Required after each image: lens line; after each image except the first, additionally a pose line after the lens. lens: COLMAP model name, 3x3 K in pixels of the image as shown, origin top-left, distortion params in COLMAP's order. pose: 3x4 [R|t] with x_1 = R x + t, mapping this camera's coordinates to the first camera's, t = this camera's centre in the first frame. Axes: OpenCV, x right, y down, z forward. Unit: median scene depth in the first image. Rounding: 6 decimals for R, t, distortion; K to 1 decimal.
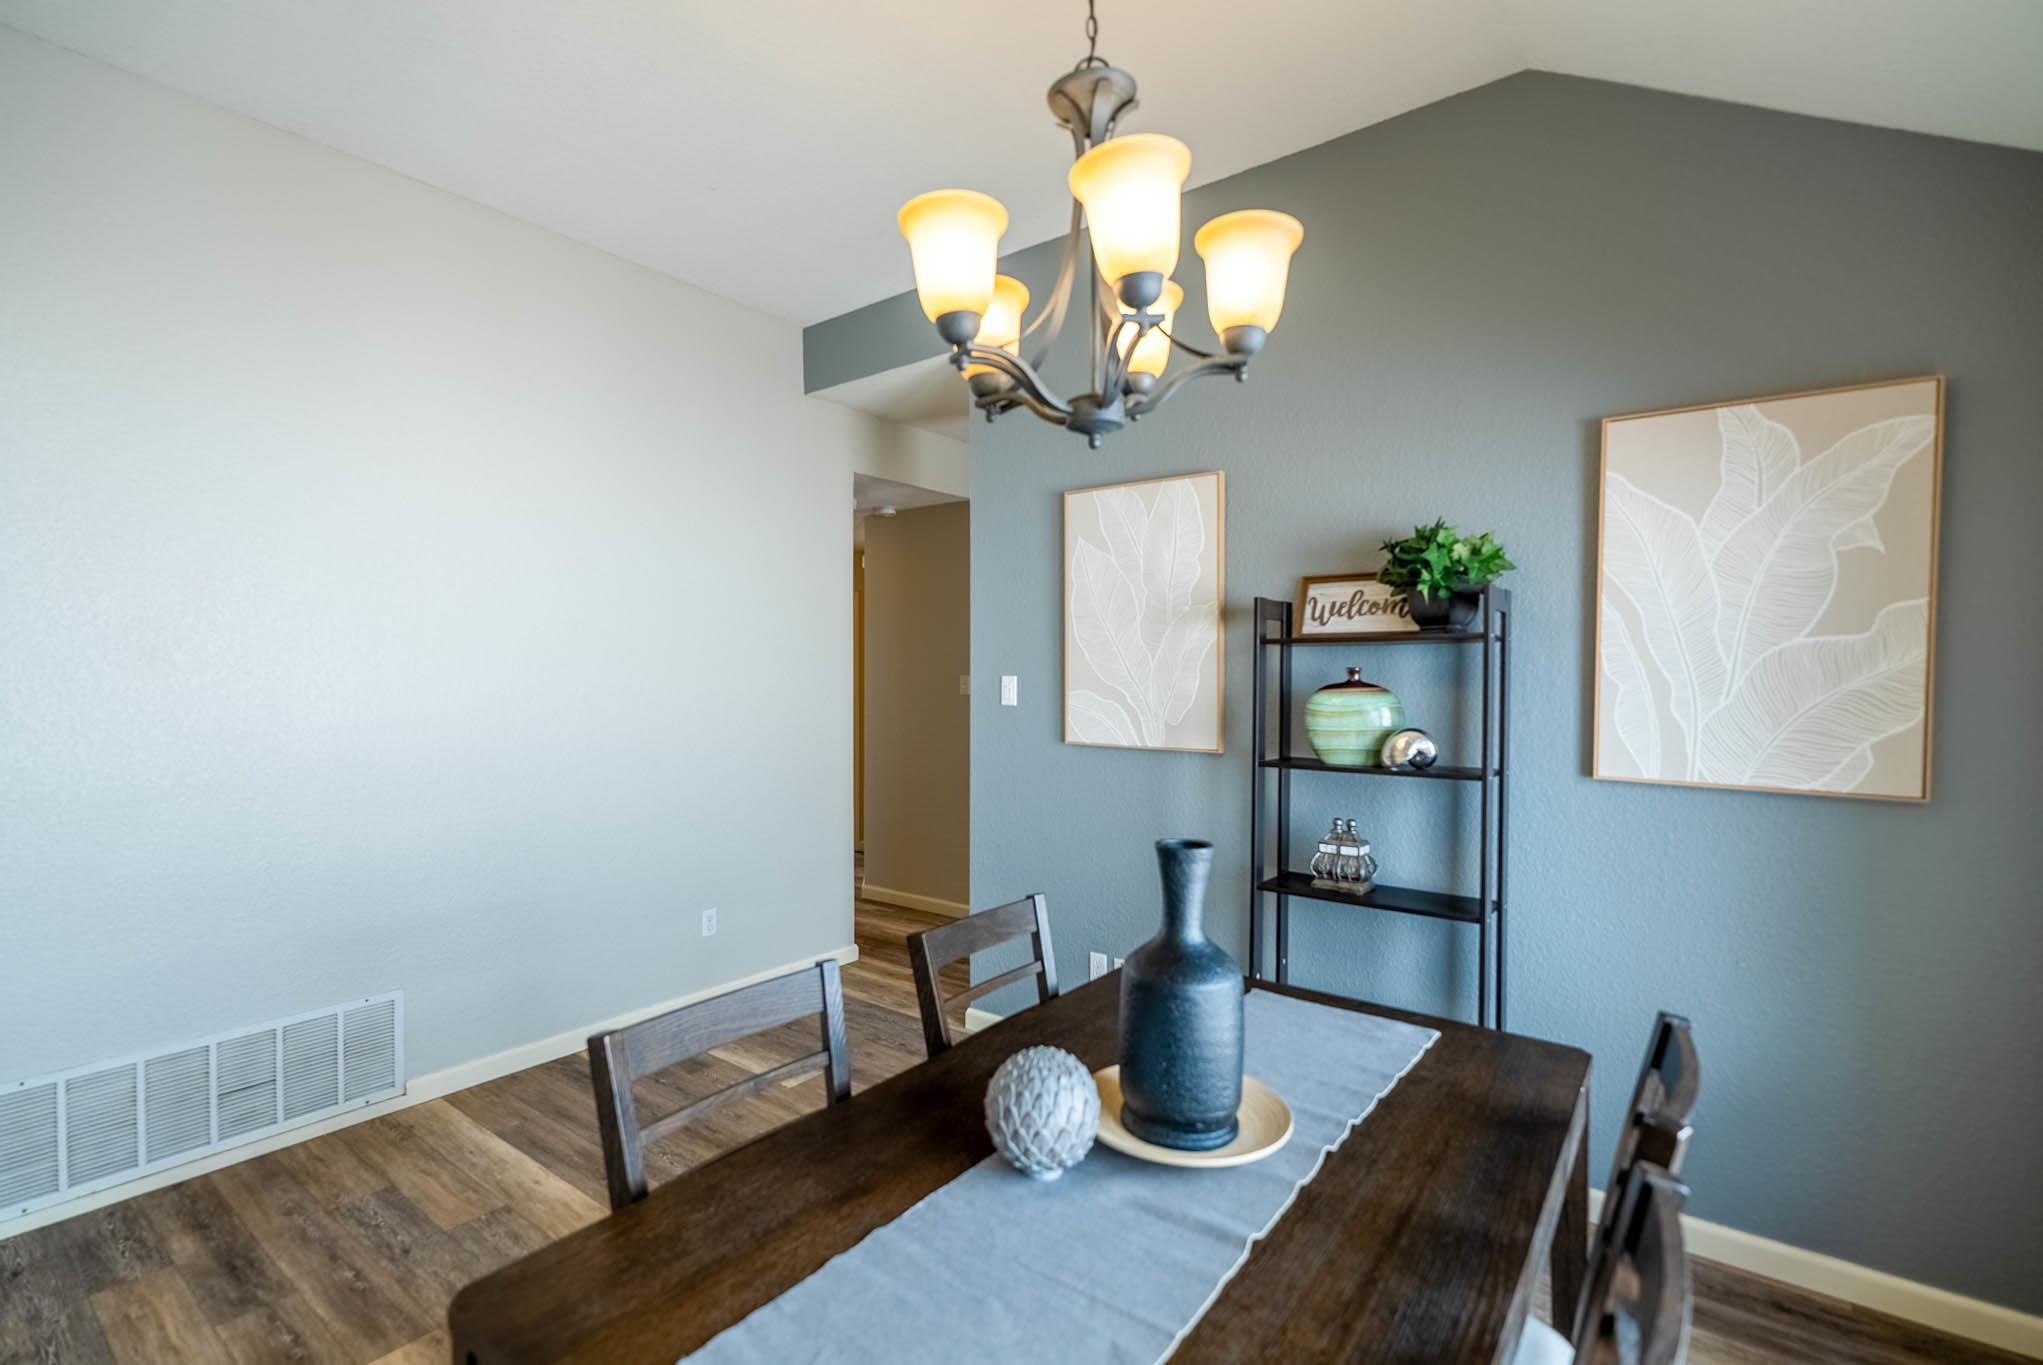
lens RADIAL K [[921.0, 0, 1040.0], [0, 921.0, 679.6], [0, 0, 1]] dist [0.007157, -0.003989]
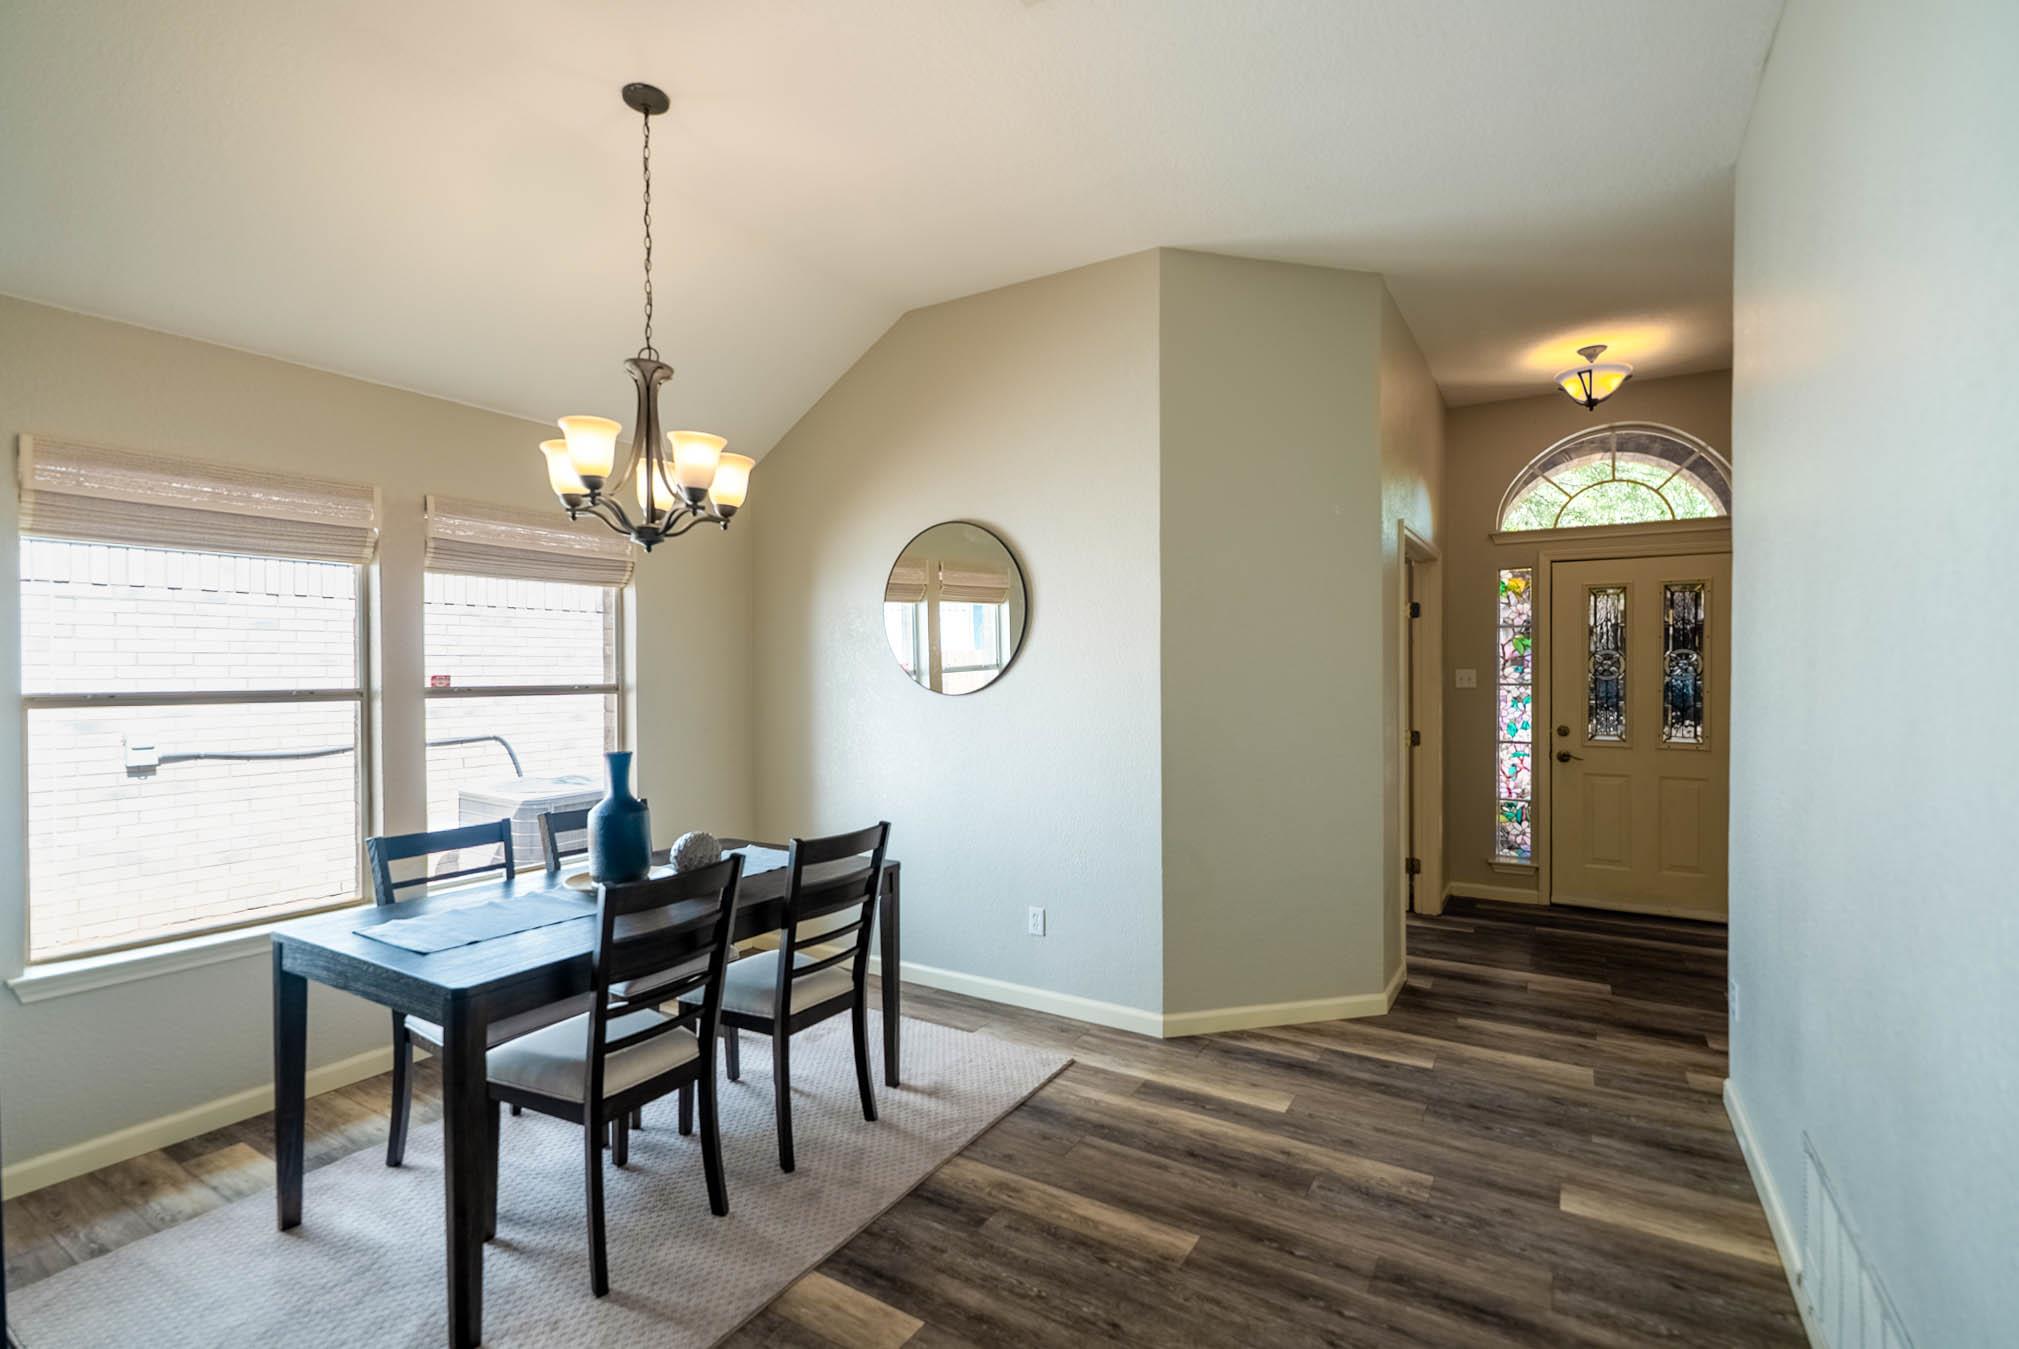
lens RADIAL K [[910.2, 0, 1005.3], [0, 910.2, 678.5], [0, 0, 1]] dist [0.007157, -0.003989]
pose [[-0.995378, -0.001502, -0.096026, -0.249863], [-0.002015, 0.999984, 0.005243, -0.003614], [0.096017, 0.005412, -0.995365, 1.519687]]
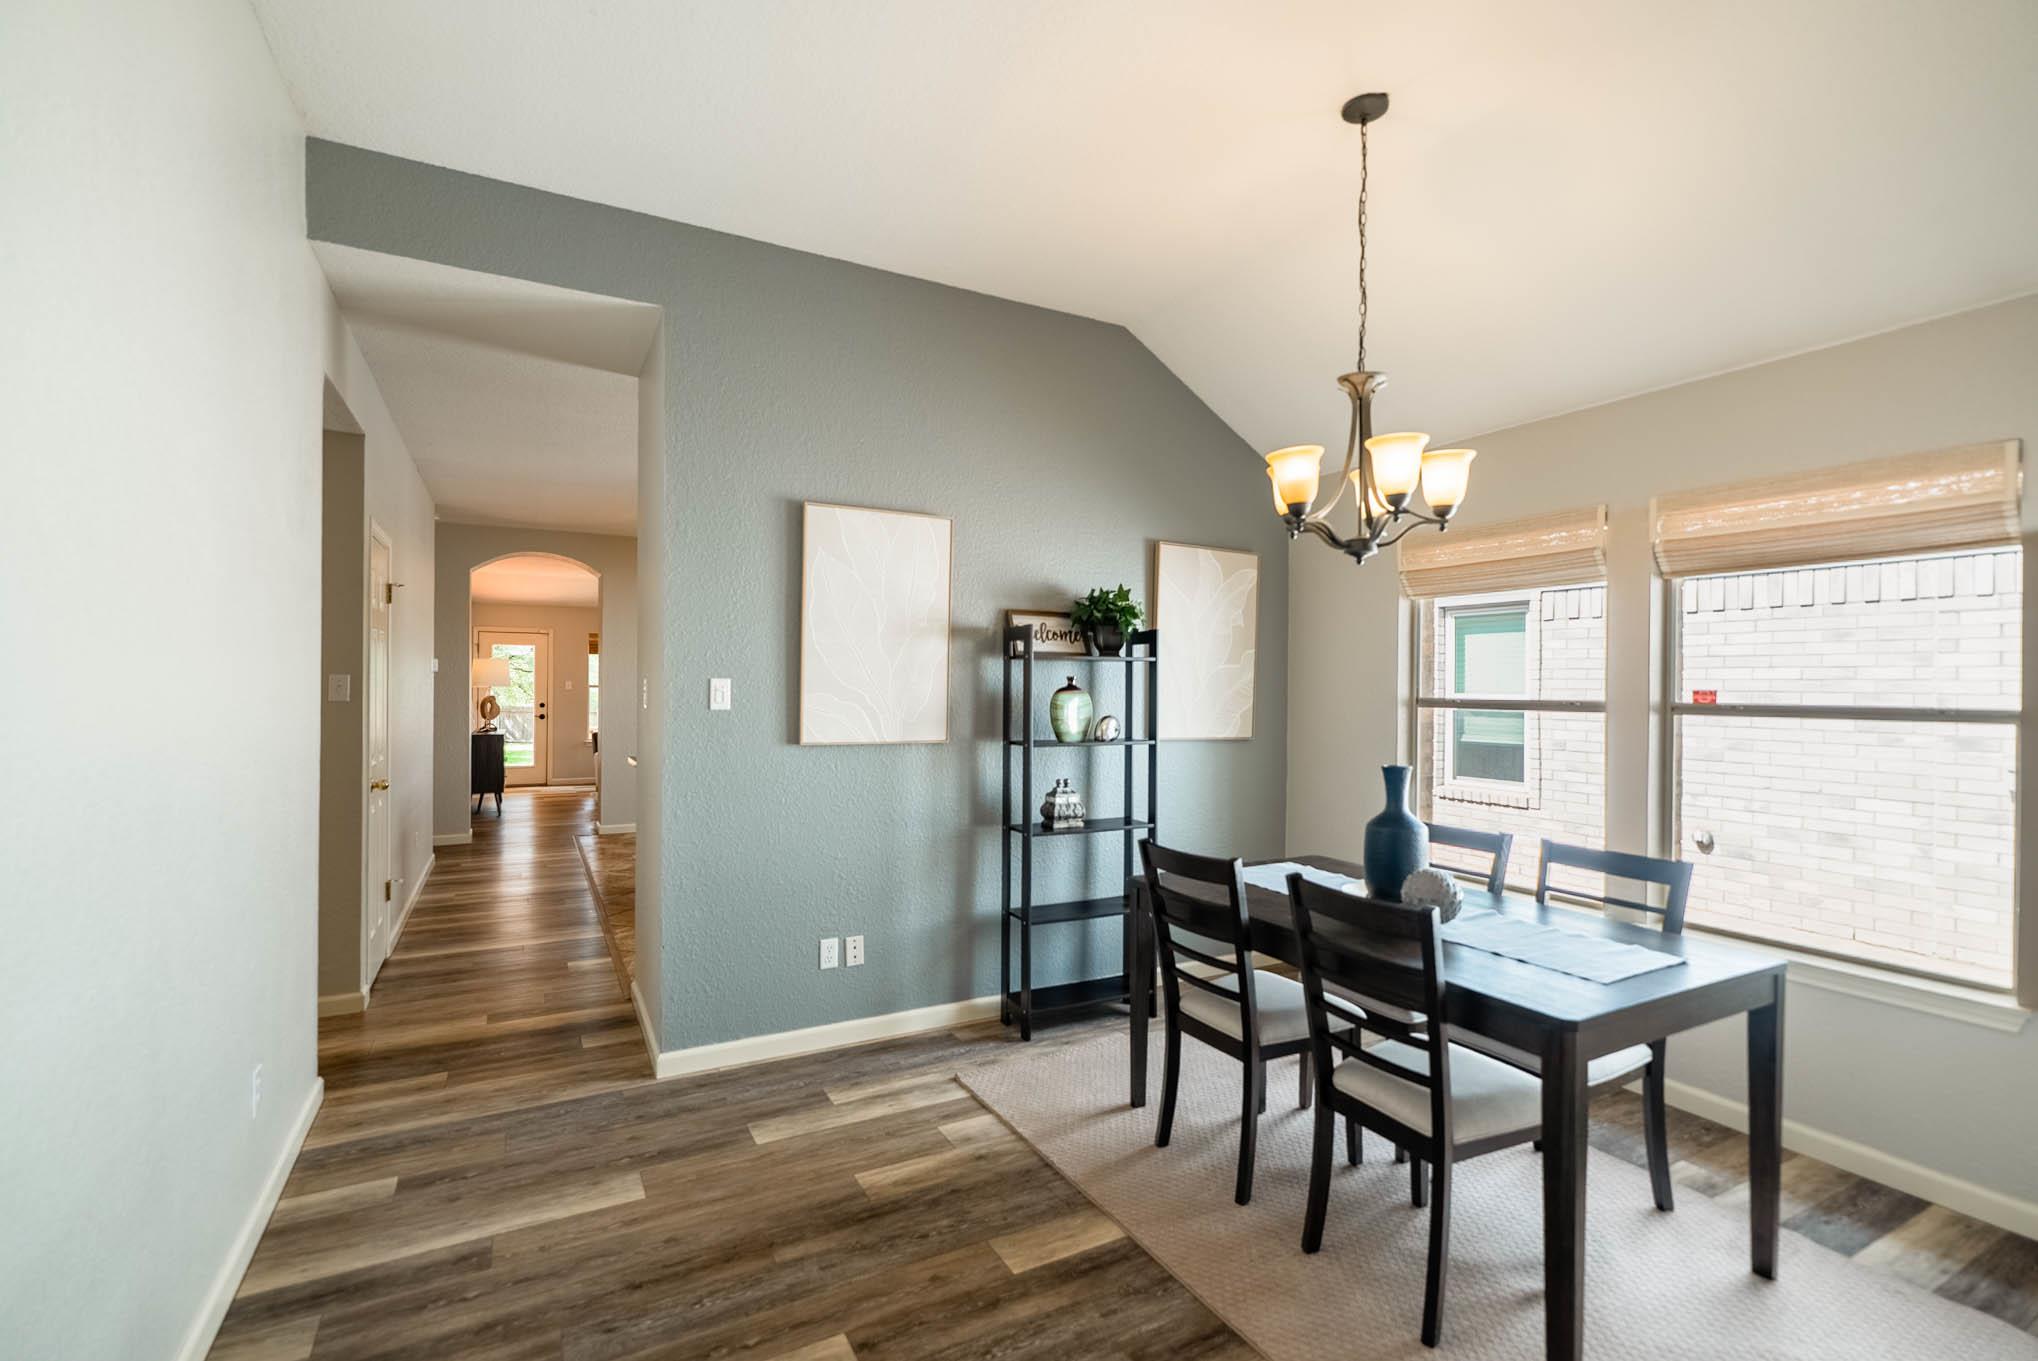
lens RADIAL K [[918.7, 0, 1012.3], [0, 918.7, 670.8], [0, 0, 1]] dist [0.007157, -0.003989]
pose [[0.413860, 0.014250, 0.910229, -1.005594], [-0.008031, 0.999896, -0.012003, -0.003638], [-0.910305, -0.002343, 0.413931, 0.450183]]
